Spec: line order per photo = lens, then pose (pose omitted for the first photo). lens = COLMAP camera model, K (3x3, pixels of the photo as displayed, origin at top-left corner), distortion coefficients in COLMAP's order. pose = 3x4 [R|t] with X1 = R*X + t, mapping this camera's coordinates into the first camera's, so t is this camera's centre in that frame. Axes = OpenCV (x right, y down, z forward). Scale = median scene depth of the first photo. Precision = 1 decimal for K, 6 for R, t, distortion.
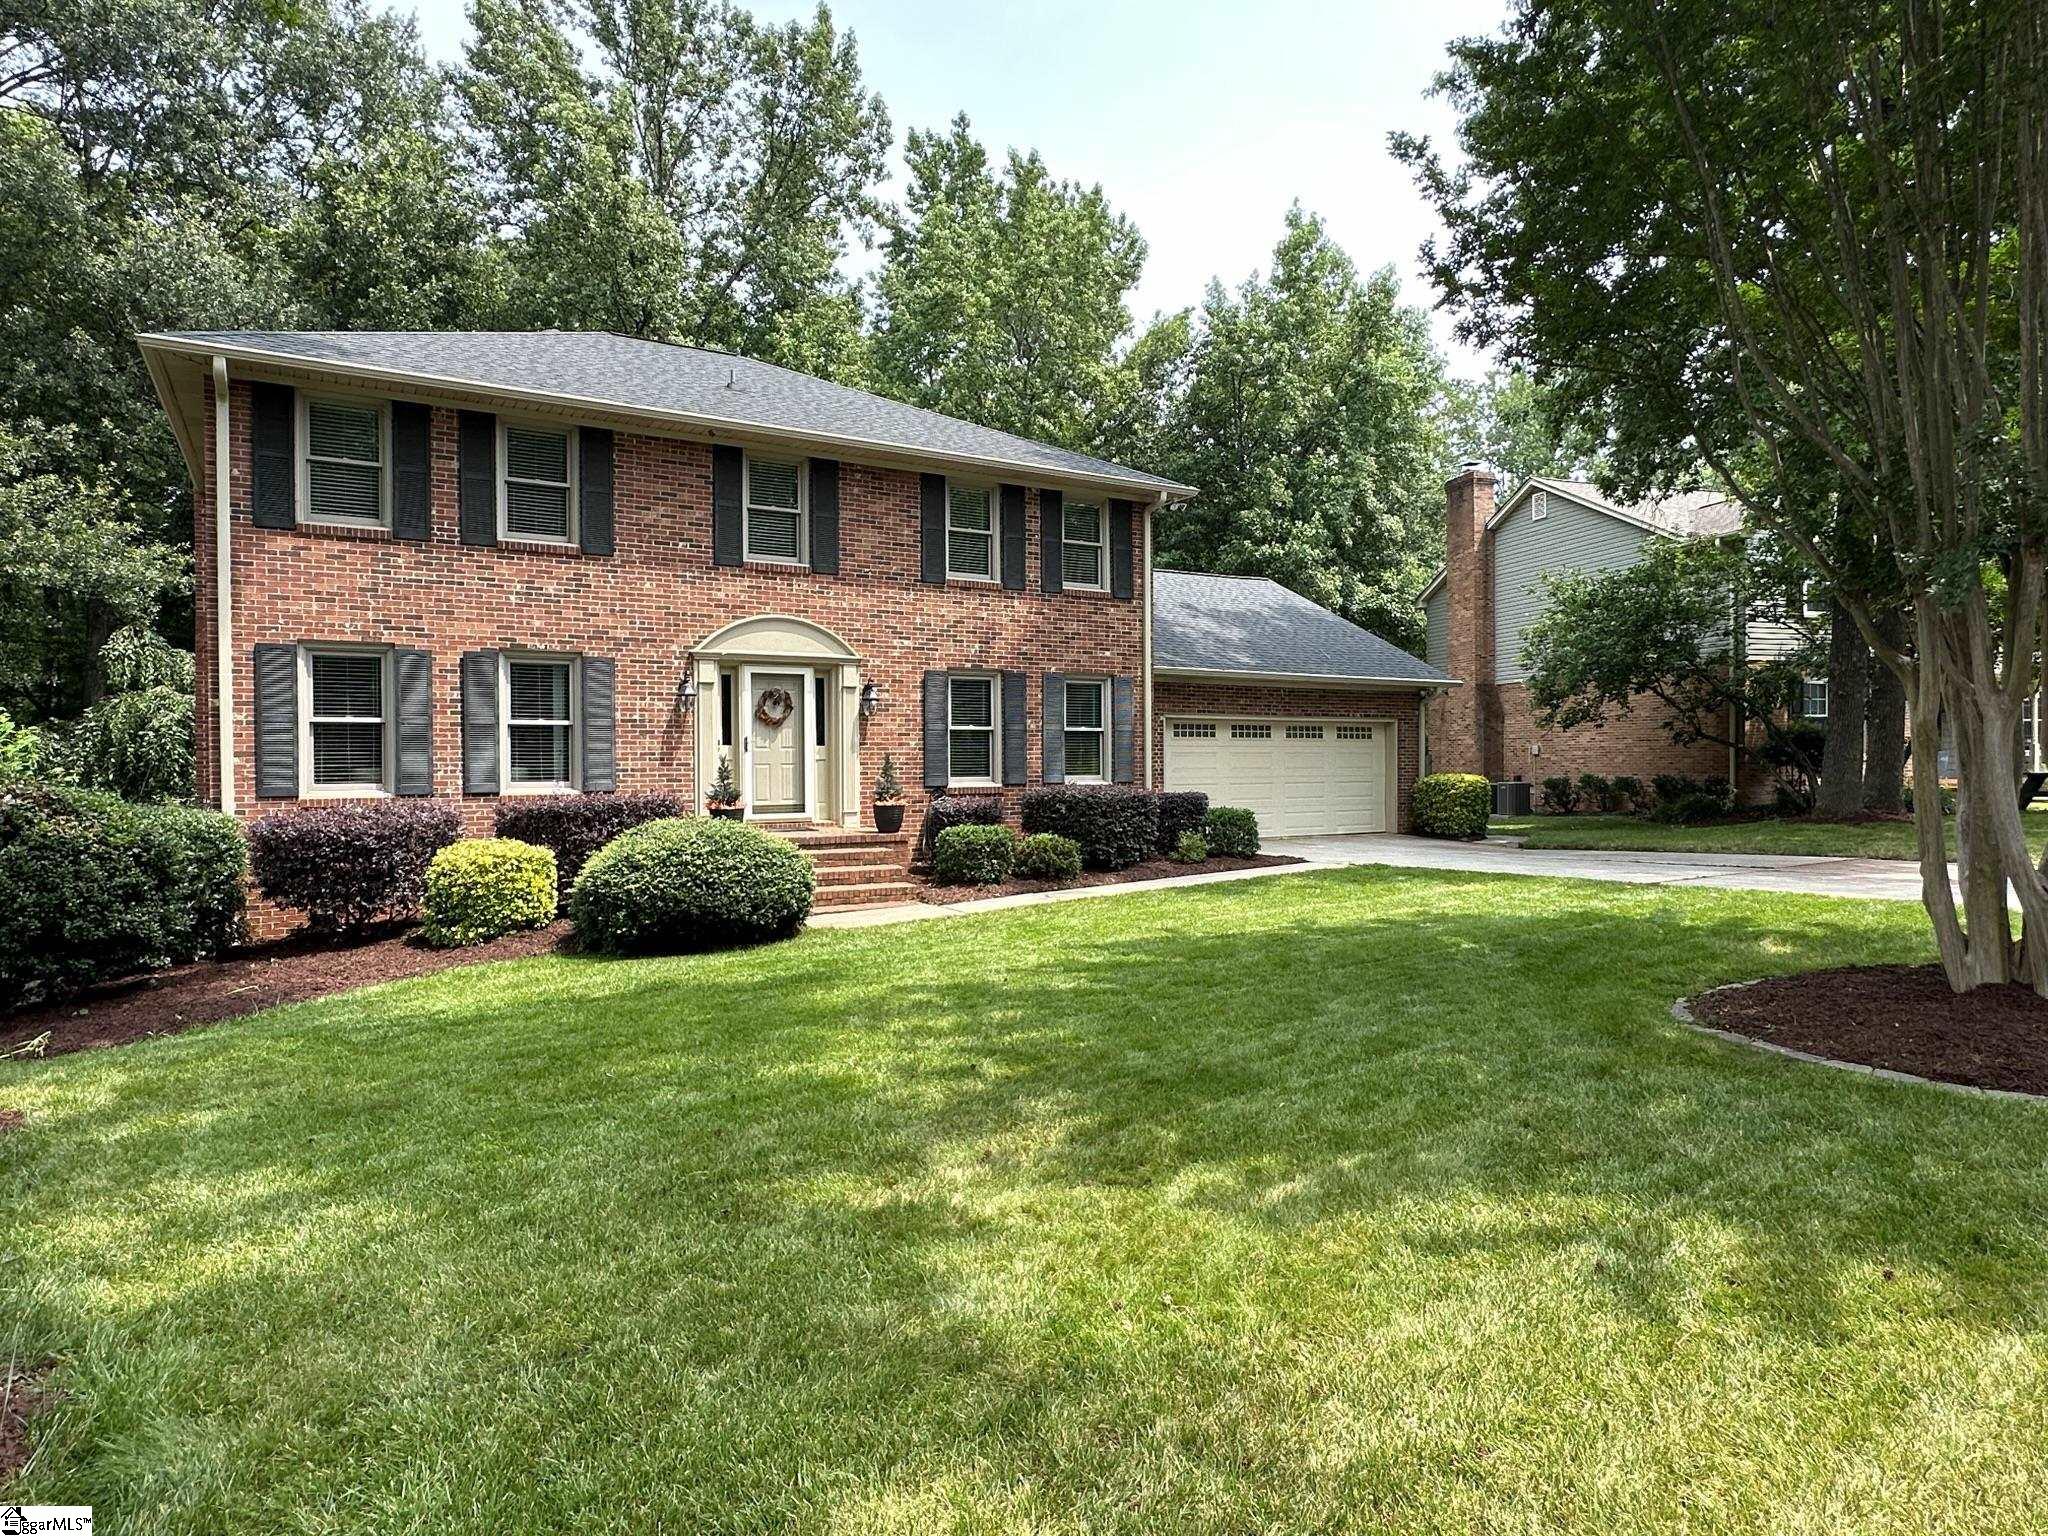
lens RADIAL K [[1201.4, 0, 1022.3], [0, 1201.4, 767.2], [0, 0, 1]] dist [-0.014971, 0.008822]
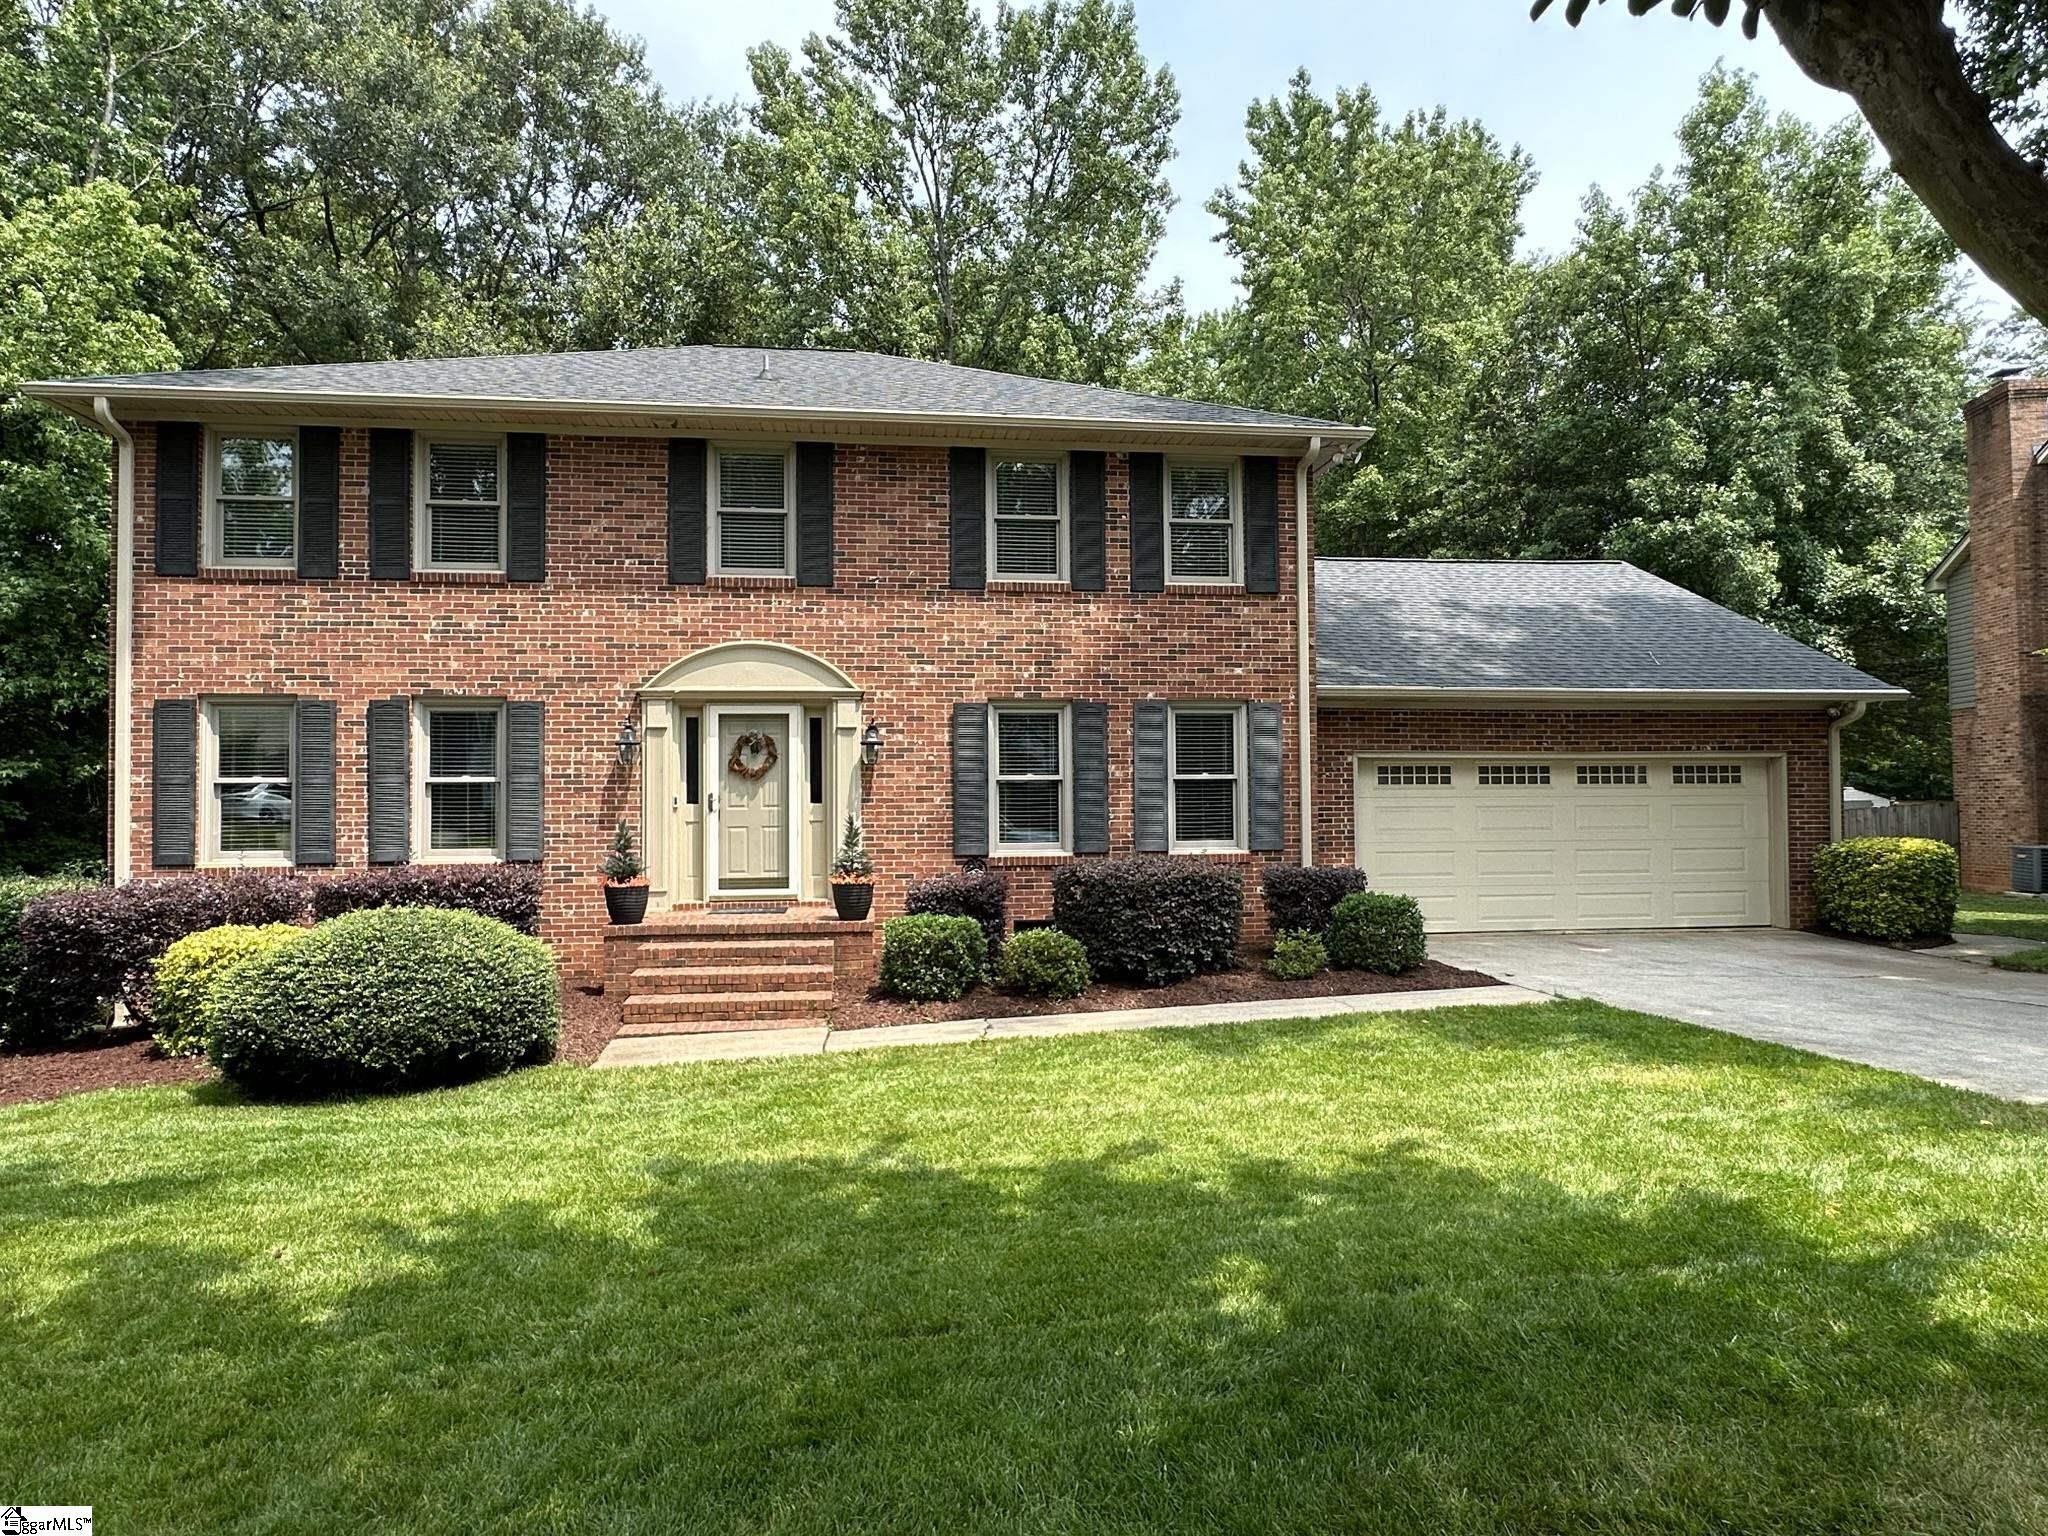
lens RADIAL K [[1201.4, 0, 1020.5], [0, 1201.4, 769.4], [0, 0, 1]] dist [-0.014971, 0.008822]
pose [[0.914027, -0.015193, -0.405370, 0.275606], [0.001515, 0.999419, -0.034040, -0.013168], [0.405651, 0.030500, 0.913519, 0.333705]]
